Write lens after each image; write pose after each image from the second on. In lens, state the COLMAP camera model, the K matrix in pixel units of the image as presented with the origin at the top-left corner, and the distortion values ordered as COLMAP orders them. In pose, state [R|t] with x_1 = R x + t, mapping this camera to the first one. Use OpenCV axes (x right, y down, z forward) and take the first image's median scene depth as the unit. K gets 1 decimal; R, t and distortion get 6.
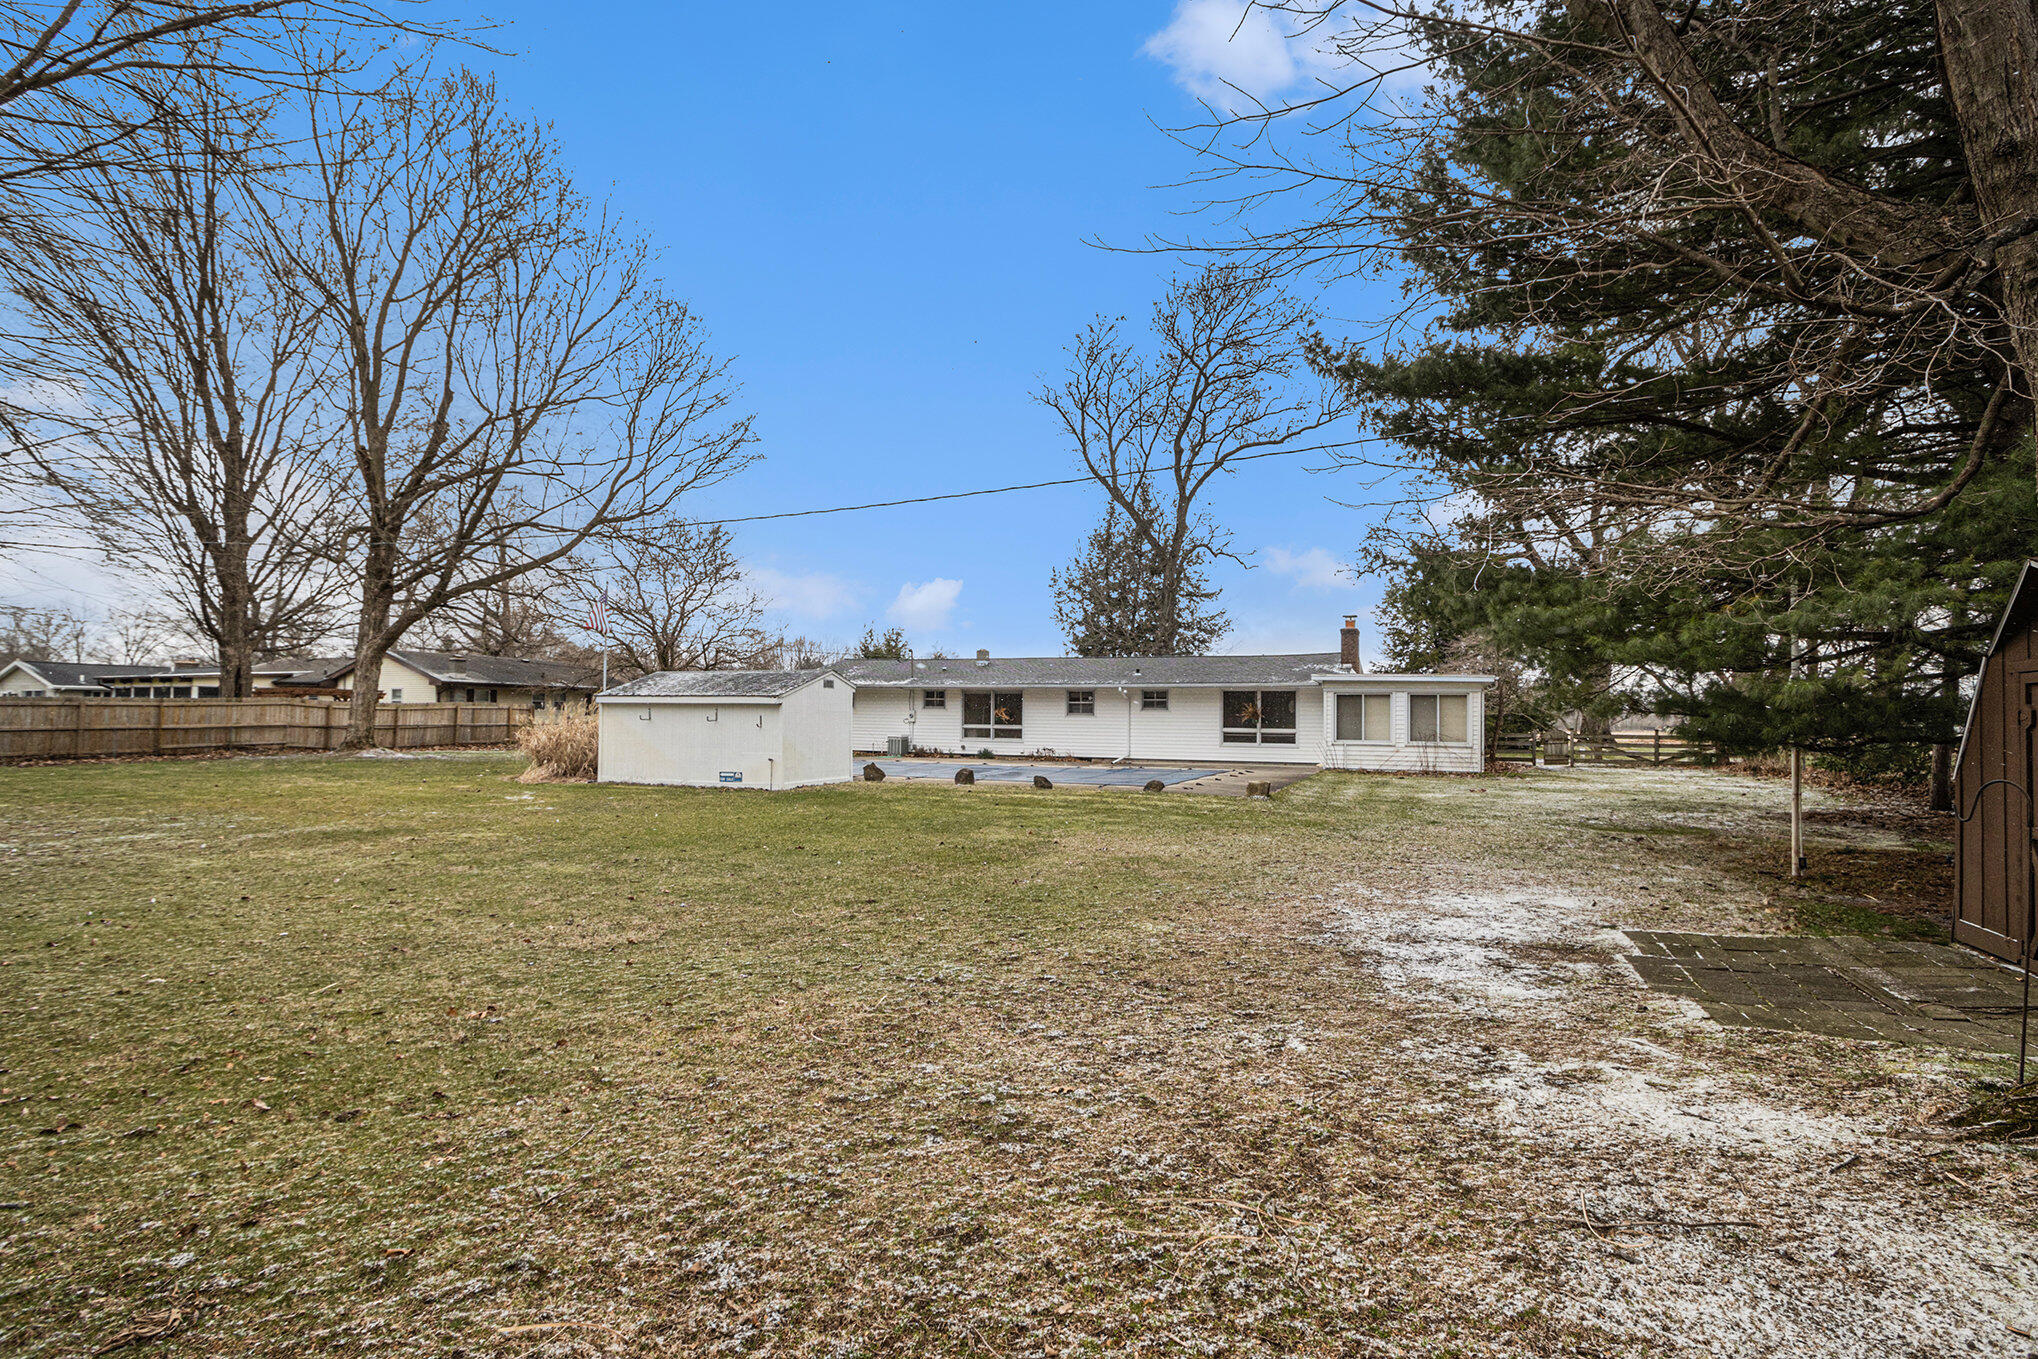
lens RADIAL K [[965.2, 0, 1028.0], [0, 965.2, 676.7], [0, 0, 1]] dist [-0.005986, -0.000658]
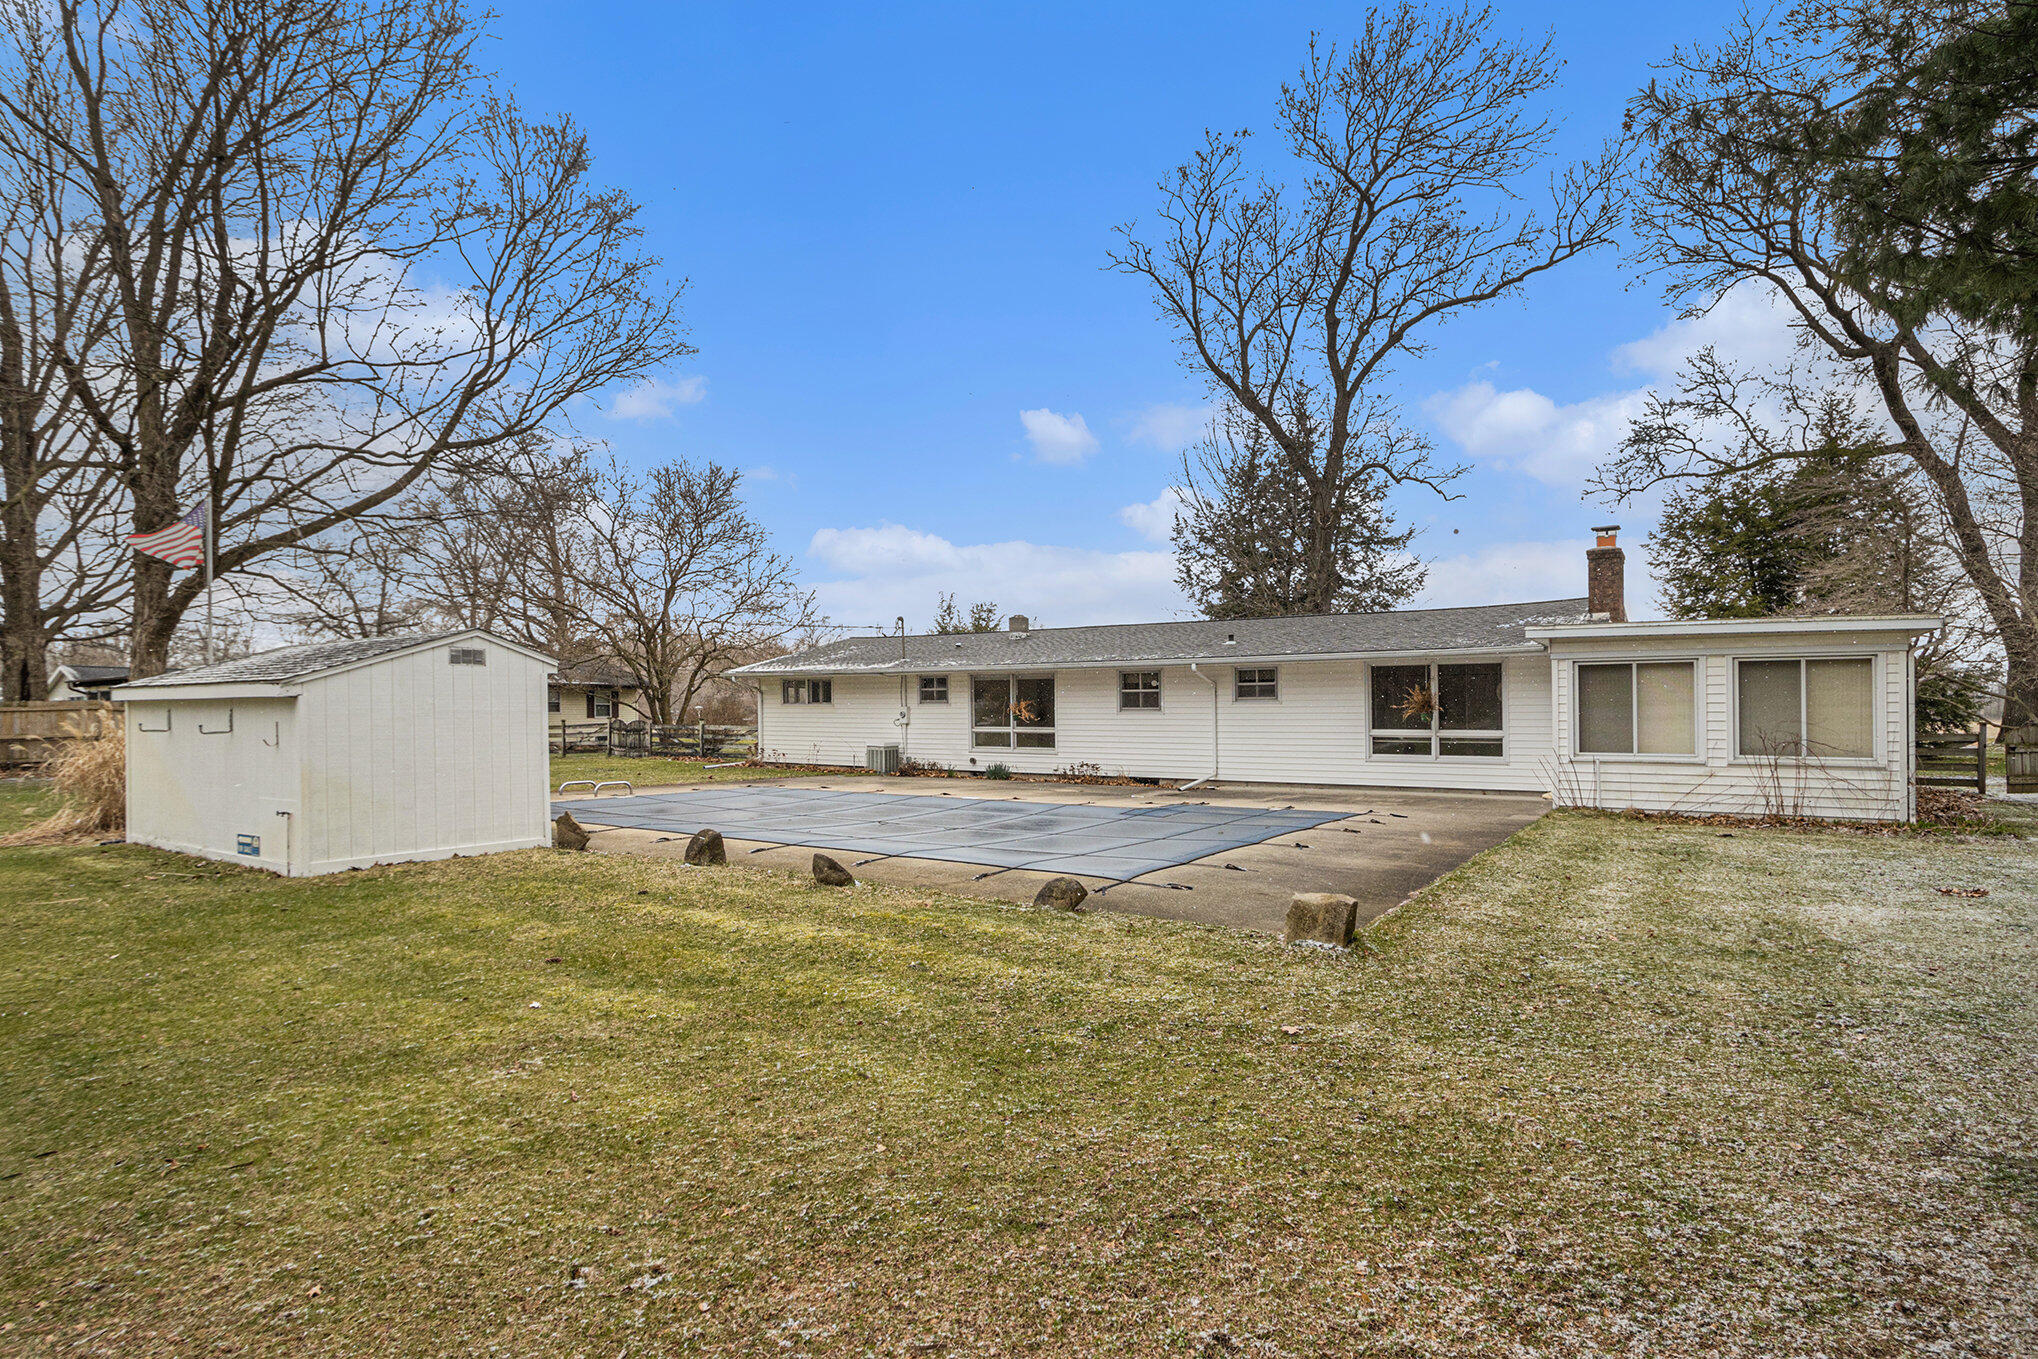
lens RADIAL K [[1037.1, 0, 1026.5], [0, 1037.1, 691.6], [0, 0, 1]] dist [0.002954, 0.000343]
pose [[0.982132, -0.016103, -0.187501, 0.102301], [0.020052, 0.999615, 0.019182, 0.012455], [0.187120, -0.022599, 0.982077, 0.305390]]
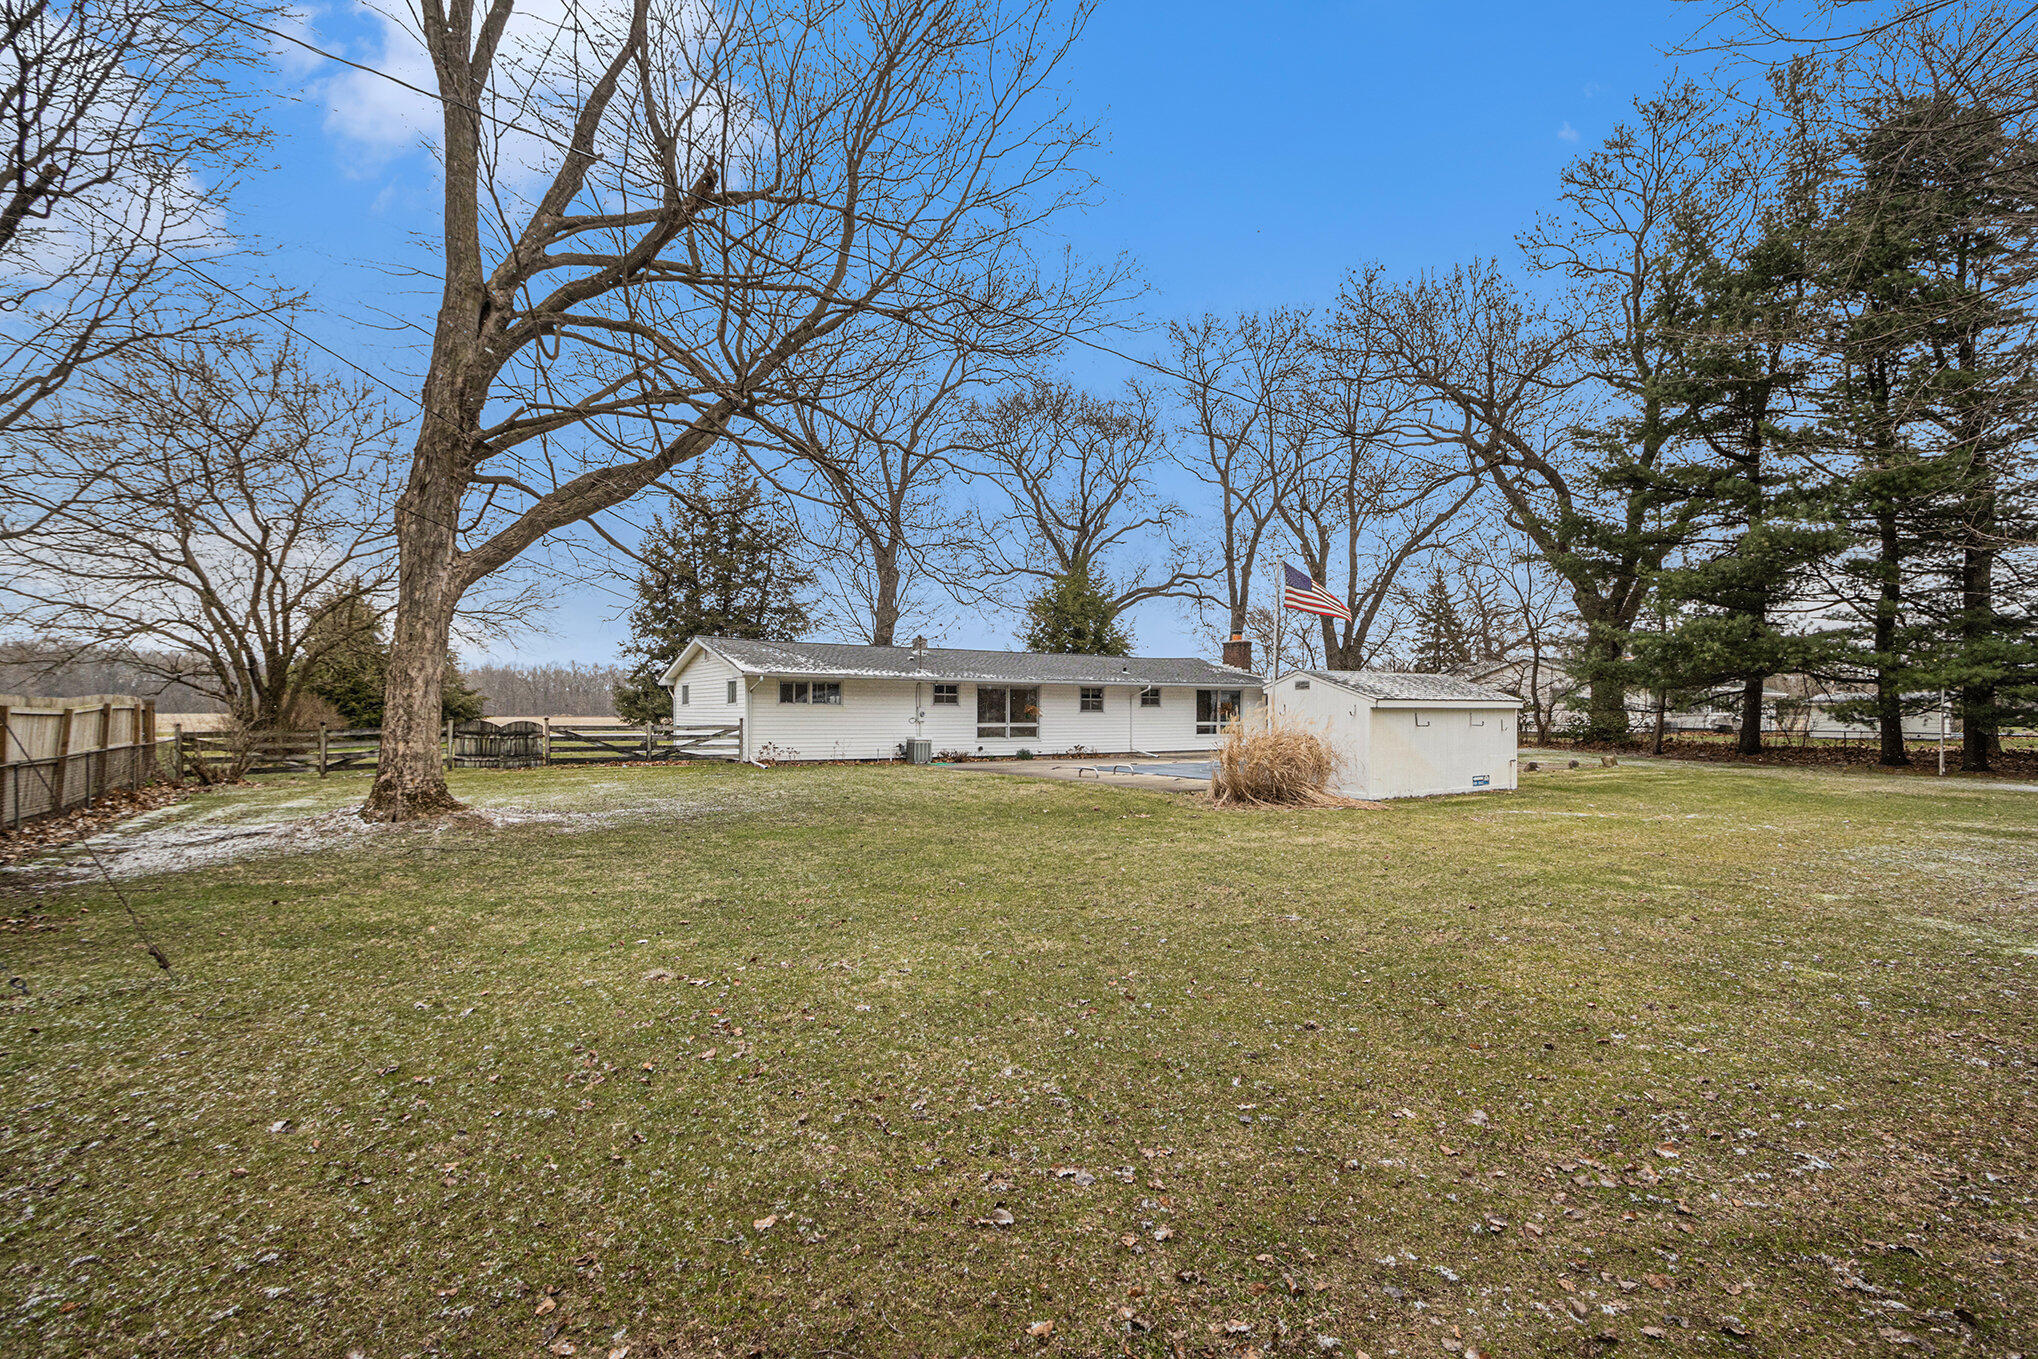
lens RADIAL K [[965.2, 0, 1033.6], [0, 965.2, 690.4], [0, 0, 1]] dist [-0.005986, -0.000658]
pose [[0.568842, 0.008270, 0.822405, -0.762886], [-0.031510, 0.999434, 0.011745, 0.007282], [-0.821843, -0.032595, 0.568781, 0.450989]]
